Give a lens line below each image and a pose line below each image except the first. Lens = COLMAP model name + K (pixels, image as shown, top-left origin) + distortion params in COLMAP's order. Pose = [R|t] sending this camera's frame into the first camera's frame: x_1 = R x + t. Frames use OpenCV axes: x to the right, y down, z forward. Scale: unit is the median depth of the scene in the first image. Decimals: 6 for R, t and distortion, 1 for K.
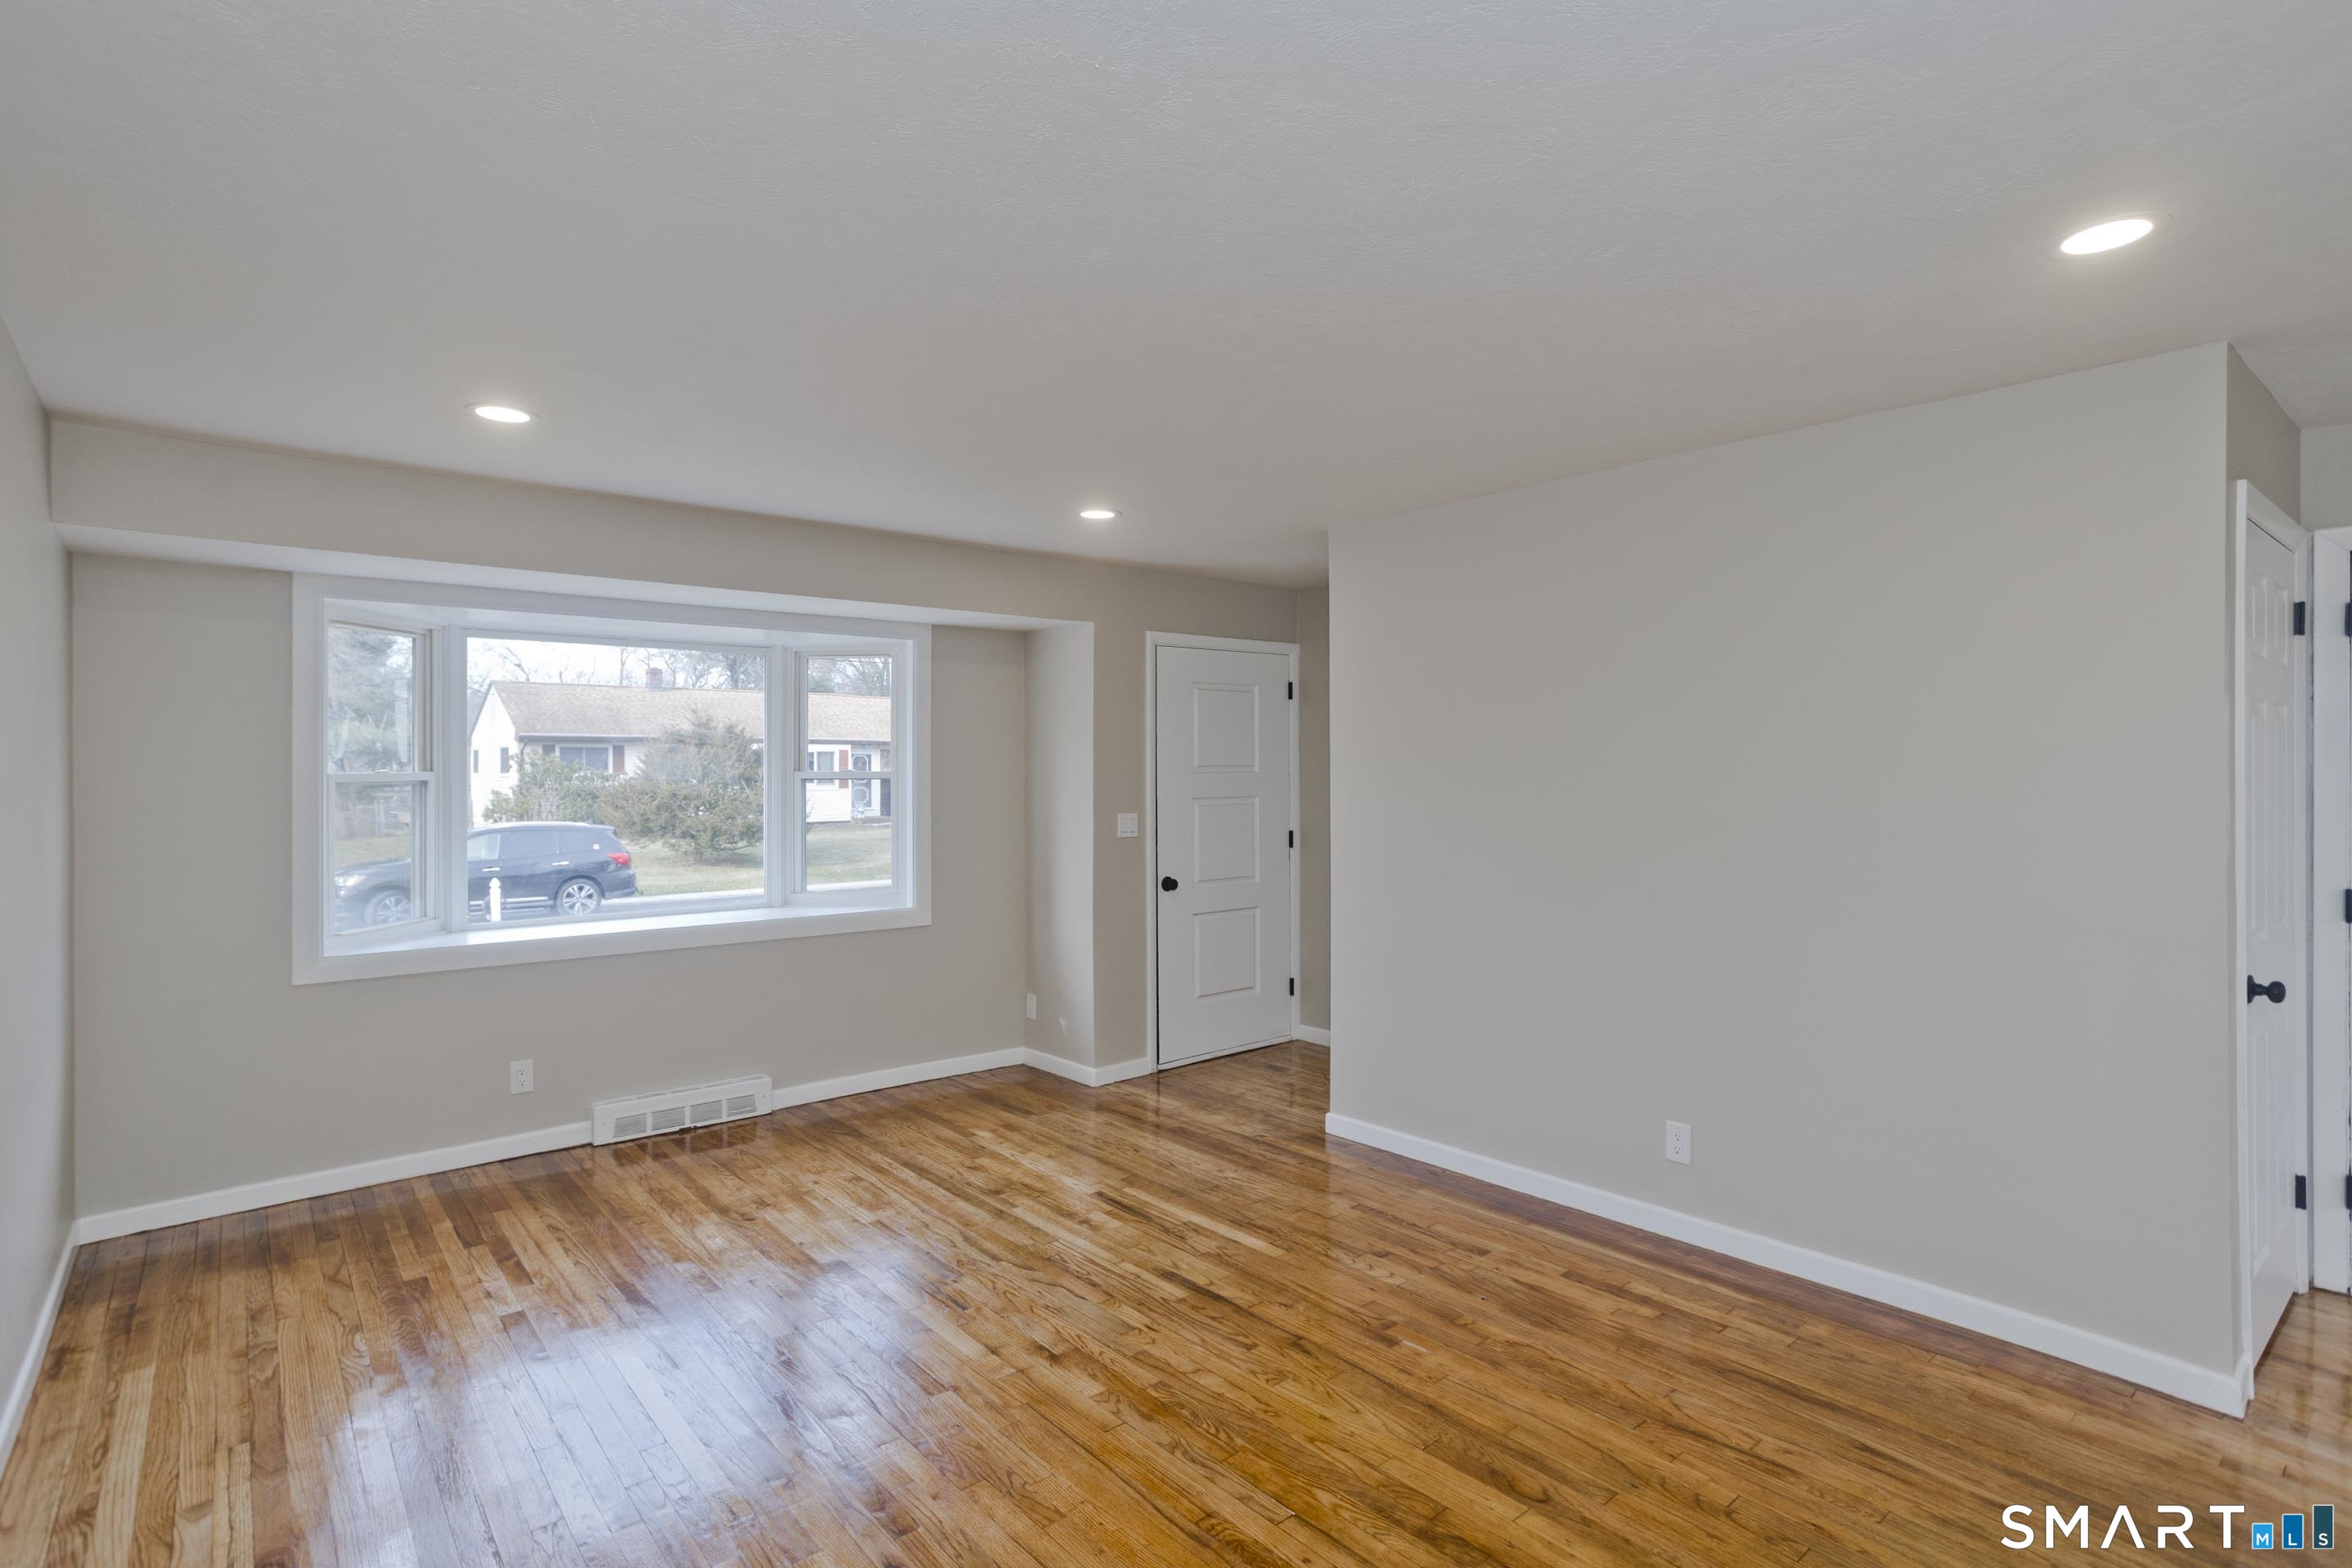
lens RADIAL K [[1152.0, 0, 1232.2], [0, 1152.0, 786.0], [0, 0, 1]] dist [-0.030679, 0.015176]
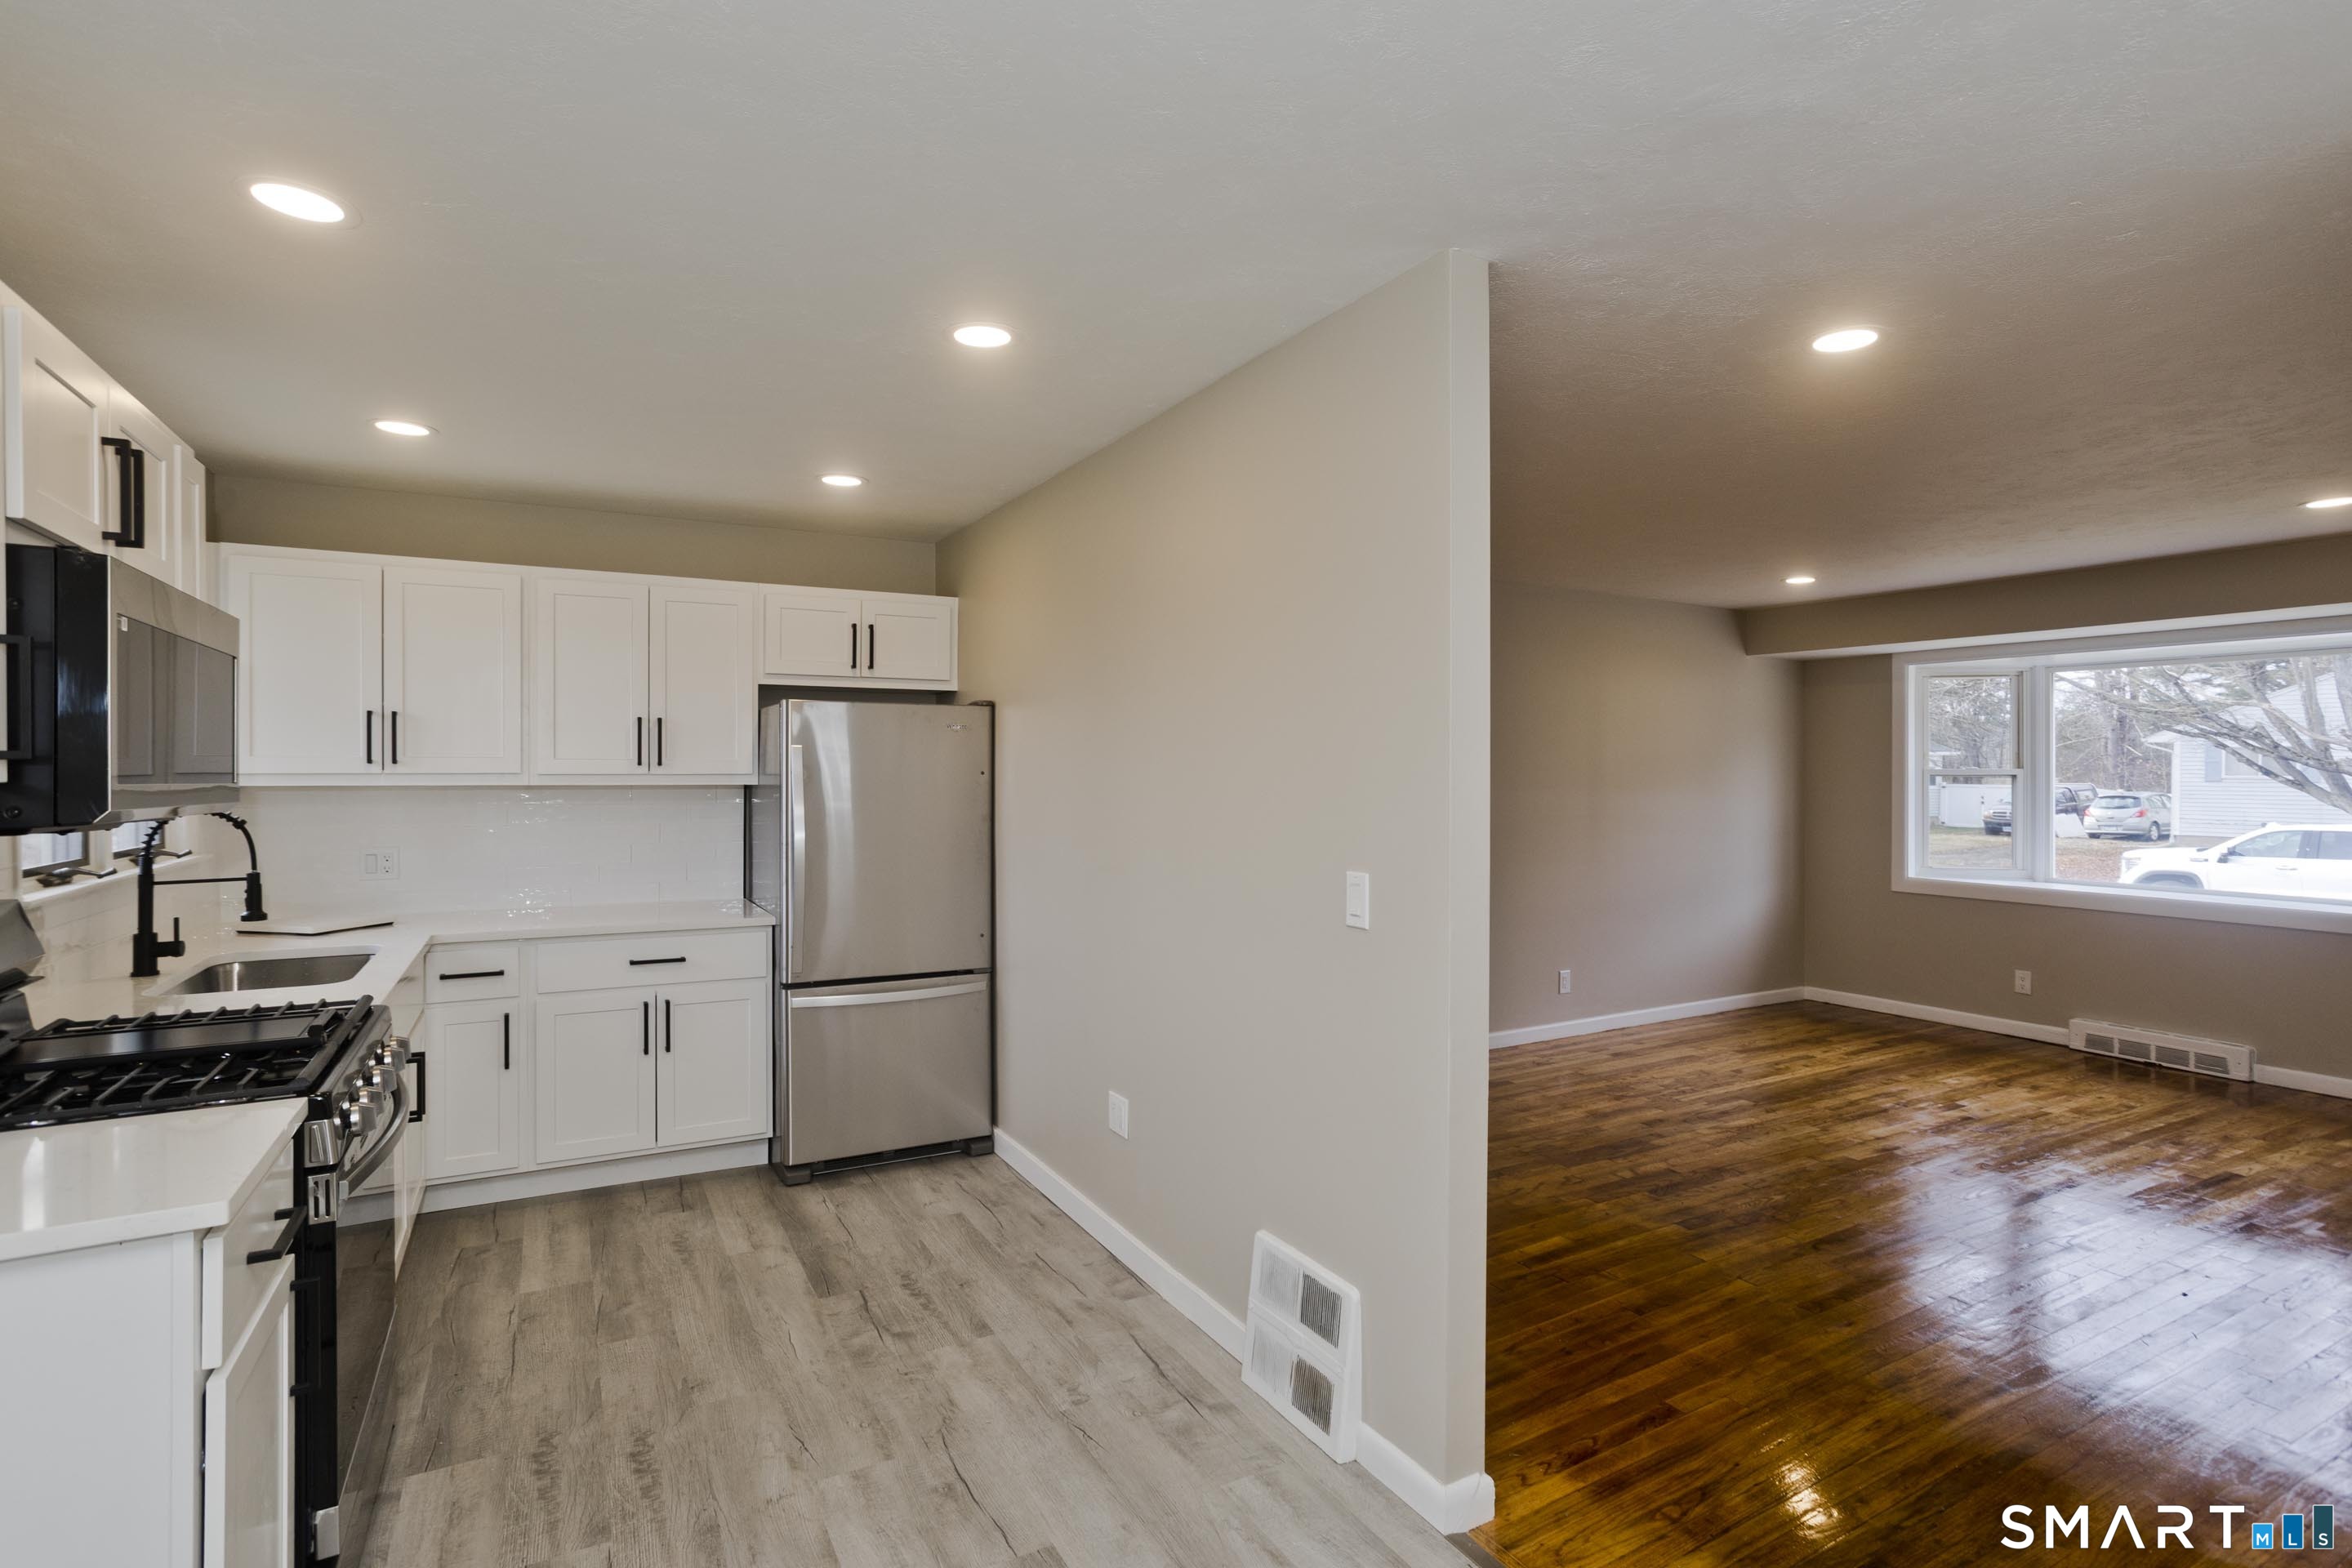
lens RADIAL K [[1134.7, 0, 1159.9], [0, 1134.7, 781.4], [0, 0, 1]] dist [-0.030723, 0.020312]
pose [[-0.208877, 0.011344, -0.977876, 1.138548], [-0.018210, 0.999714, 0.015487, 0.001734], [0.977772, 0.021042, -0.208611, 0.268096]]
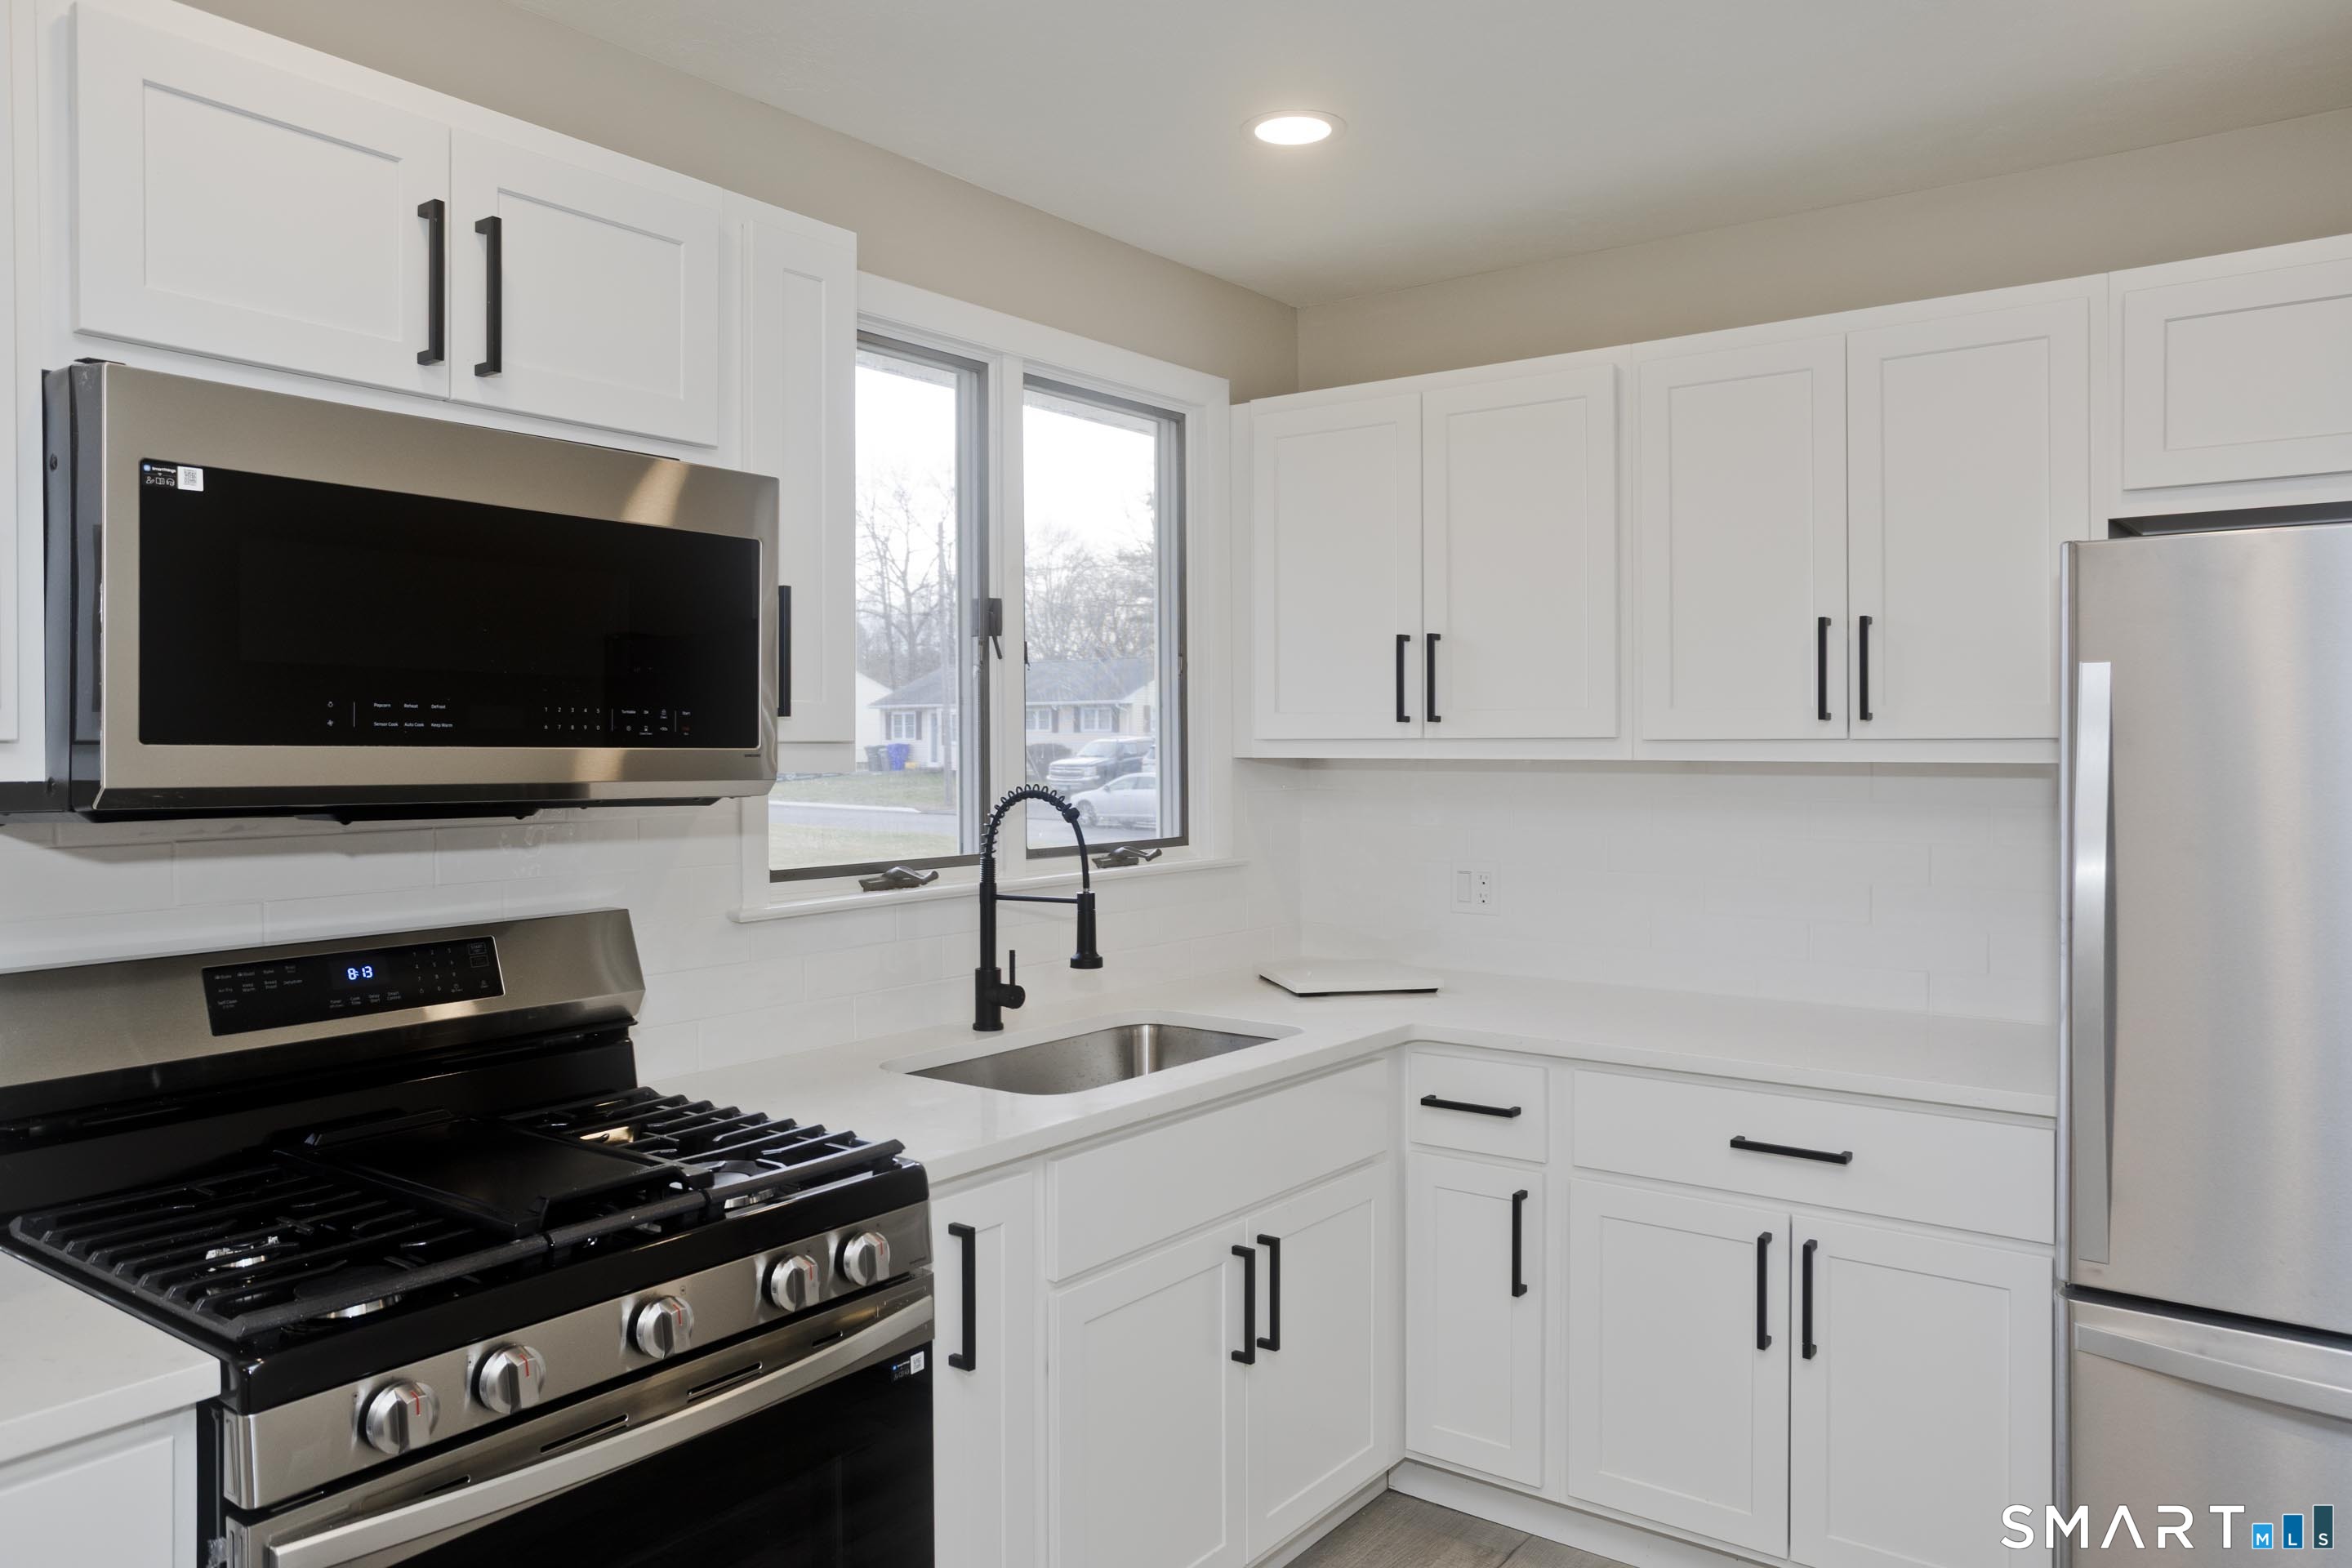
lens RADIAL K [[1672.5, 0, 1123.8], [0, 1672.5, 785.6], [0, 0, 1]] dist [-0.002202, 0.024161]
pose [[-0.974389, 0.008717, -0.224698, 0.691524], [-0.001035, 0.999064, 0.043250, 0.008704], [0.224865, 0.042375, -0.973468, 0.218354]]
